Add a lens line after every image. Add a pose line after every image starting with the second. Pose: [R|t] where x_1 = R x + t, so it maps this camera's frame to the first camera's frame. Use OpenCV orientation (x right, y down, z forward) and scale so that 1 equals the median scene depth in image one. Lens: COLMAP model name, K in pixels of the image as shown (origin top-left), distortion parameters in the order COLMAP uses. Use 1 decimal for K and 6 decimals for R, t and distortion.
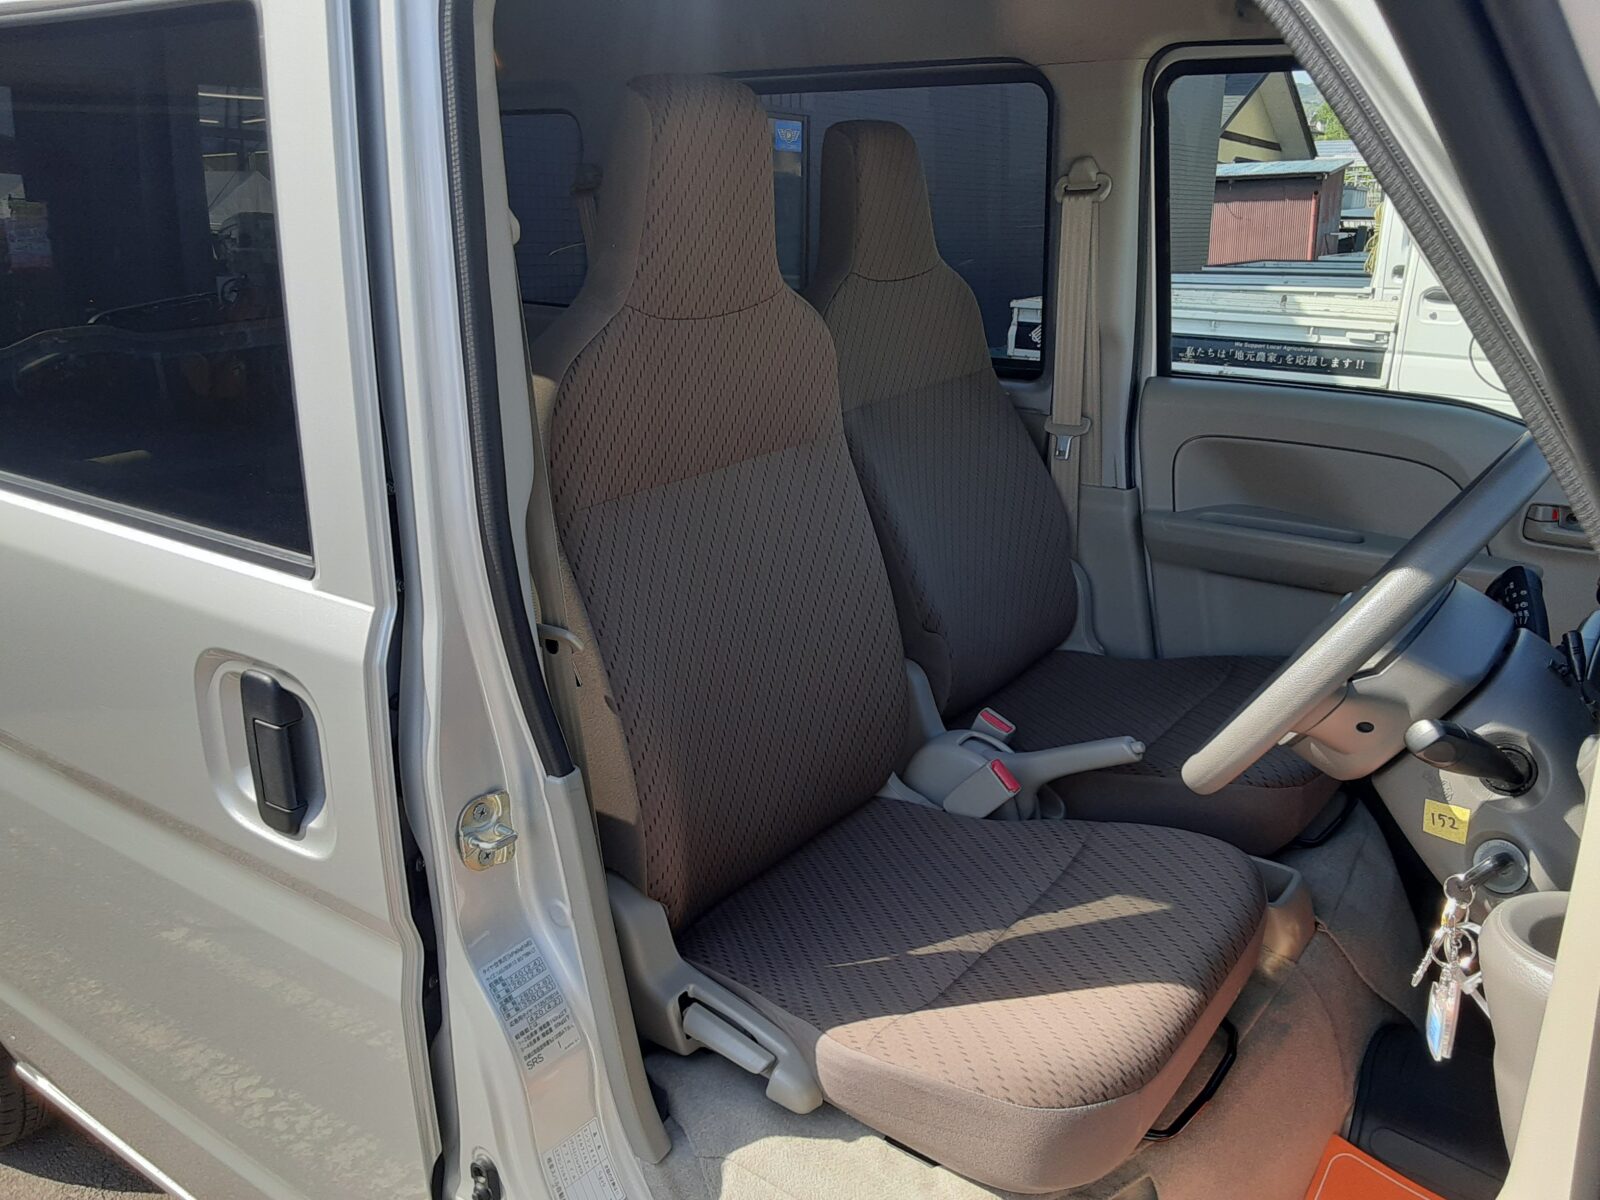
lens RADIAL K [[1299.8, 0, 806.1], [0, 1299.8, 595.6], [0, 0, 1]] dist [0.086404, -0.121991]
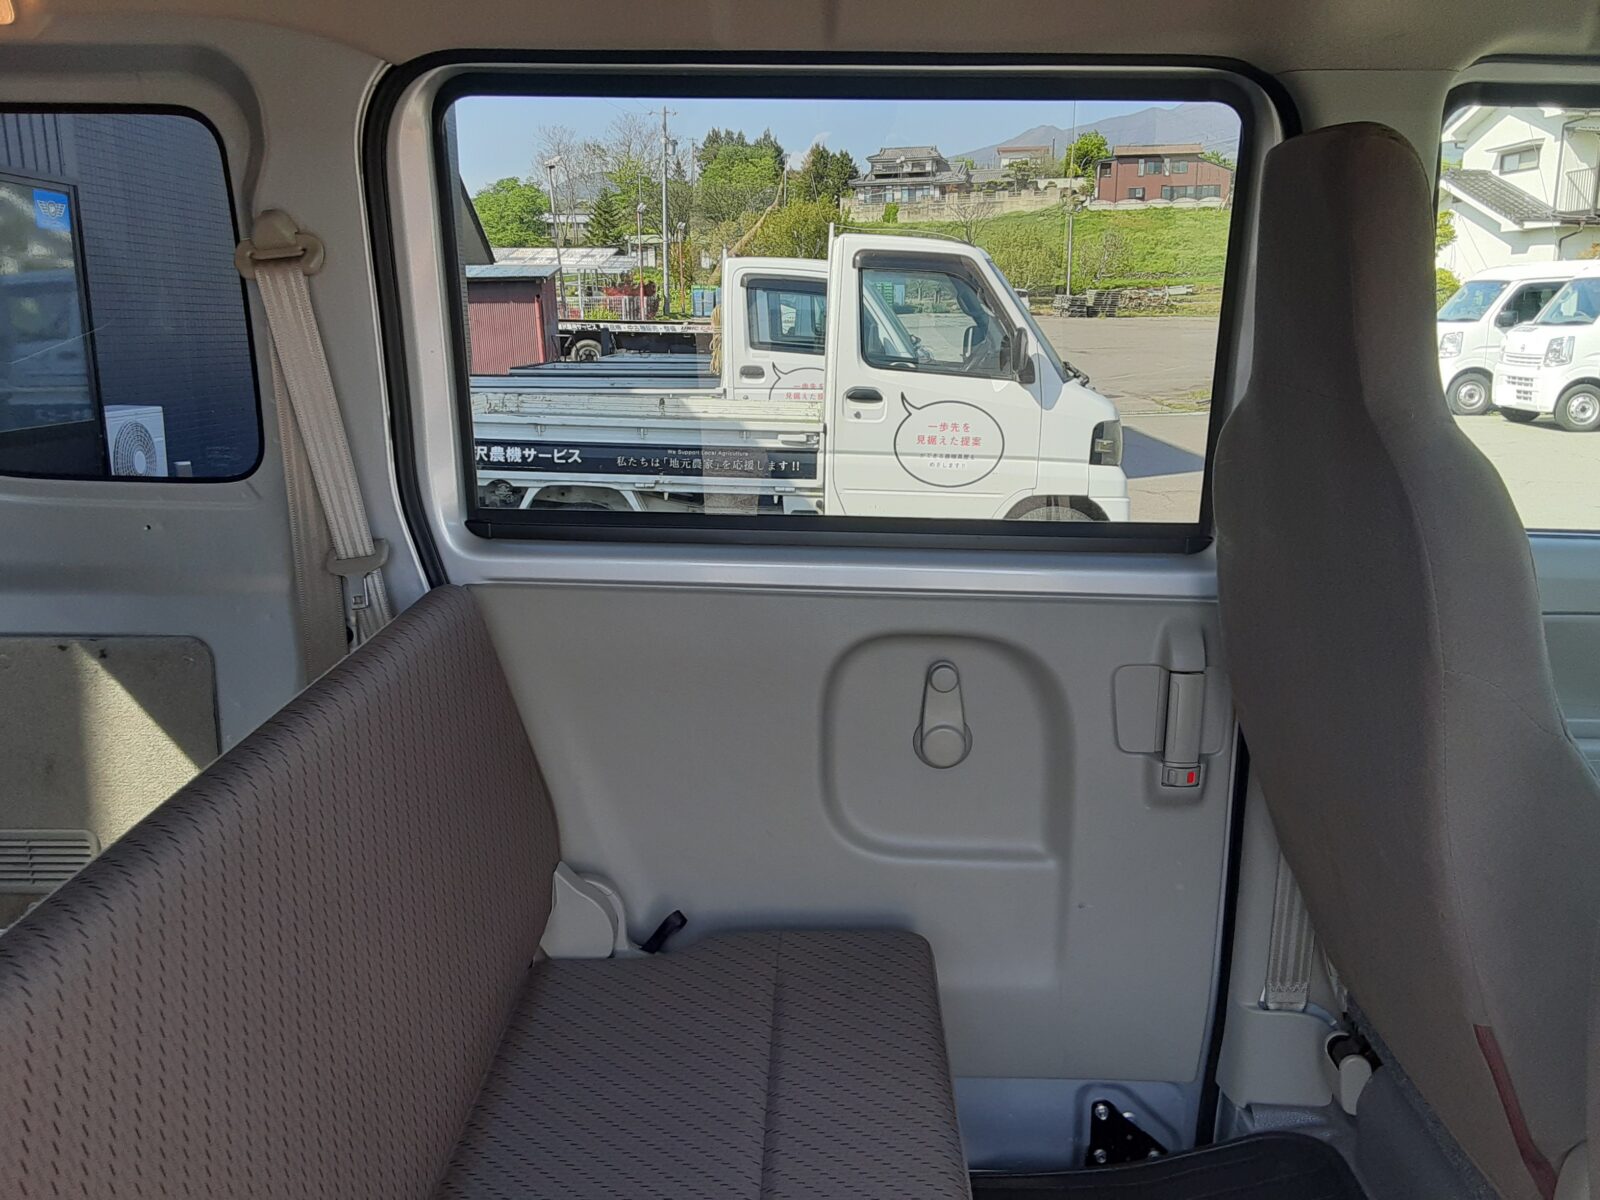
lens RADIAL K [[1299.8, 0, 786.0], [0, 1299.8, 609.3], [0, 0, 1]] dist [0.086404, -0.121991]
pose [[0.822794, -0.126601, 0.554060, -0.134292], [0.161012, 0.986858, -0.013614, -0.054317], [-0.545055, 0.100412, 0.832366, 0.190261]]
